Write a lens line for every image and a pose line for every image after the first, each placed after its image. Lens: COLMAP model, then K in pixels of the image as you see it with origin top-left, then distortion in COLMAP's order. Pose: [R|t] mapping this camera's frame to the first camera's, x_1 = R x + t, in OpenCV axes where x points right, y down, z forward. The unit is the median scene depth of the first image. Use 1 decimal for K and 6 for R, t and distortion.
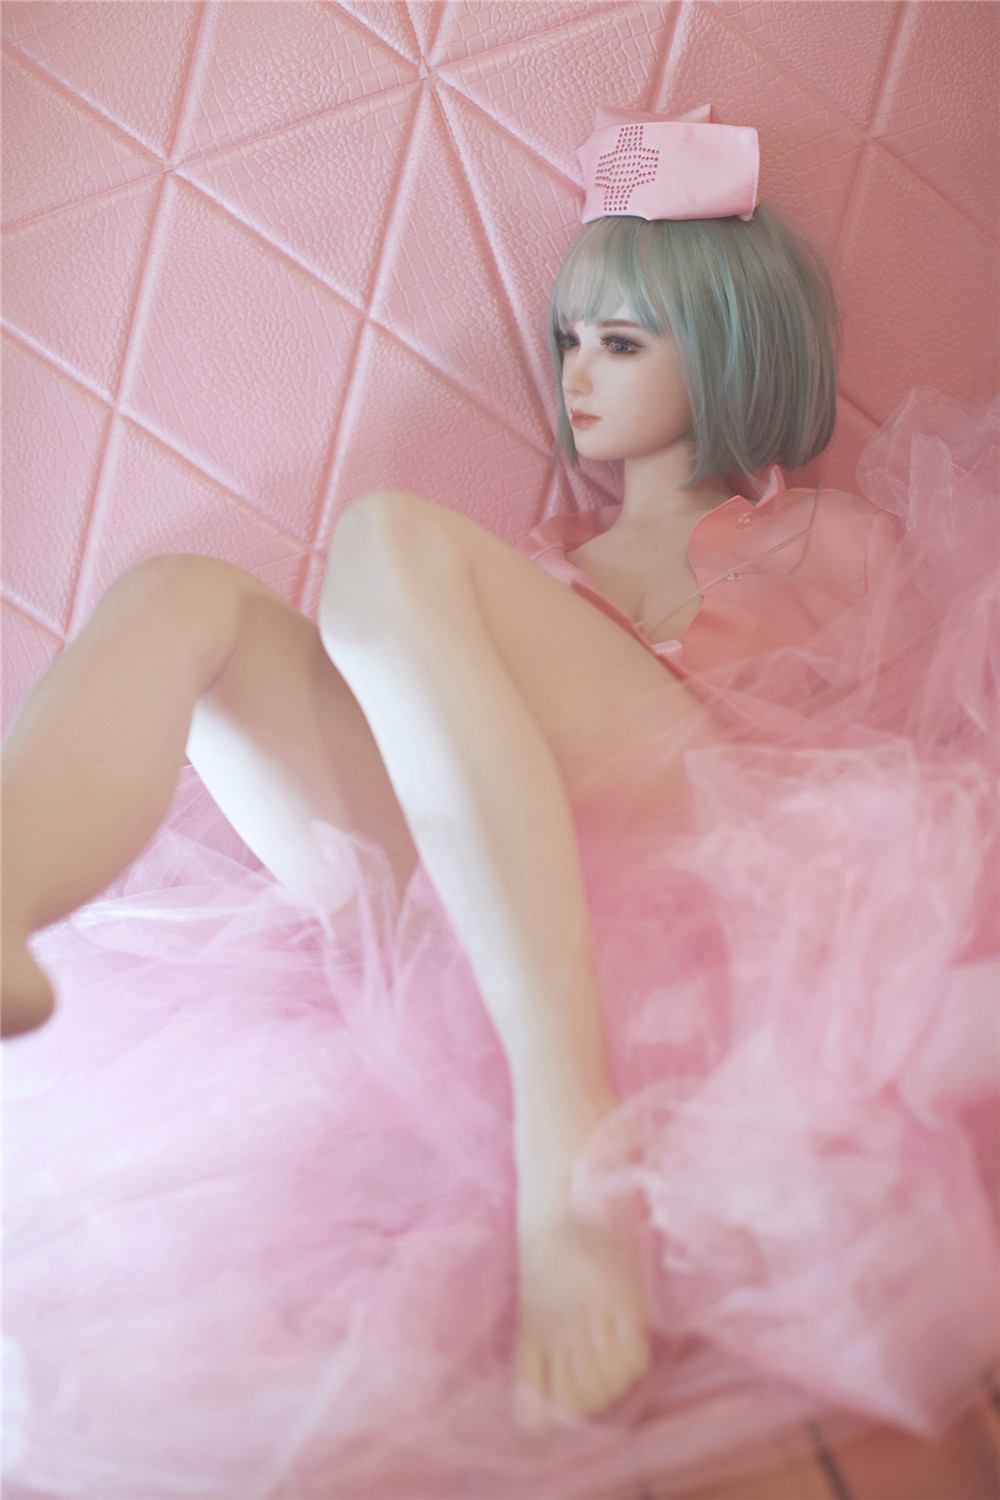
lens RADIAL K [[2237.6, 0, 500.0], [0, 2237.6, 750.0], [0, 0, 1]] dist [-0.205035, 0.178932]
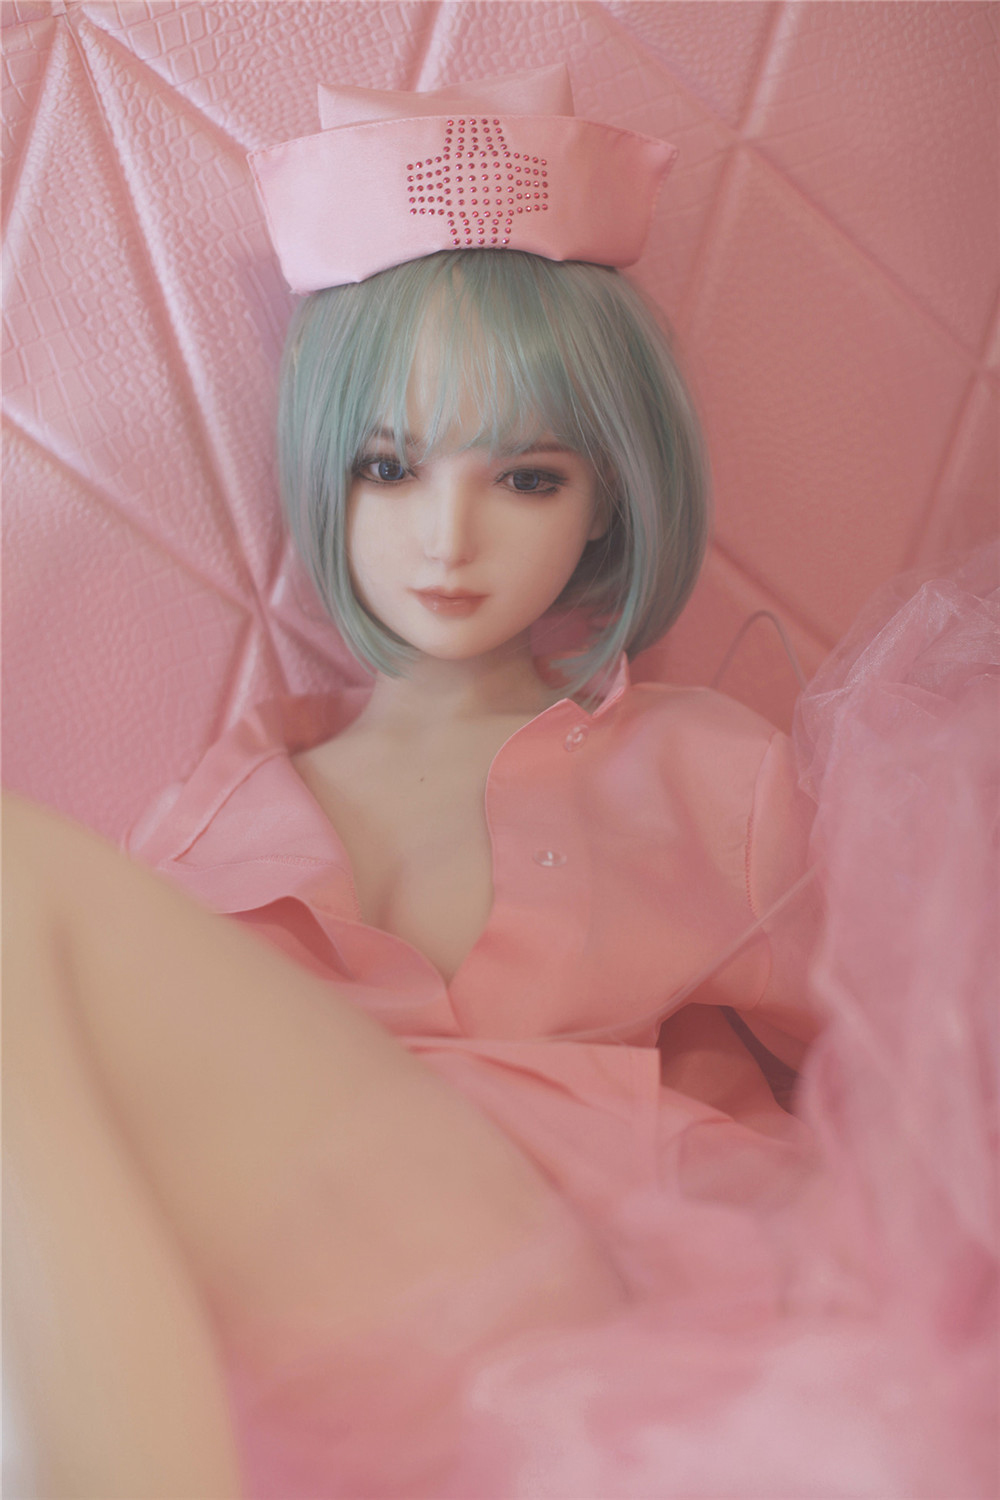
lens RADIAL K [[2237.6, 0, 500.0], [0, 2237.6, 750.0], [0, 0, 1]] dist [-0.205035, 0.178932]
pose [[0.976529, -0.004931, 0.215330, -0.046529], [0.000386, 0.999776, 0.021141, -0.105820], [-0.215386, -0.020561, 0.976312, 0.352392]]
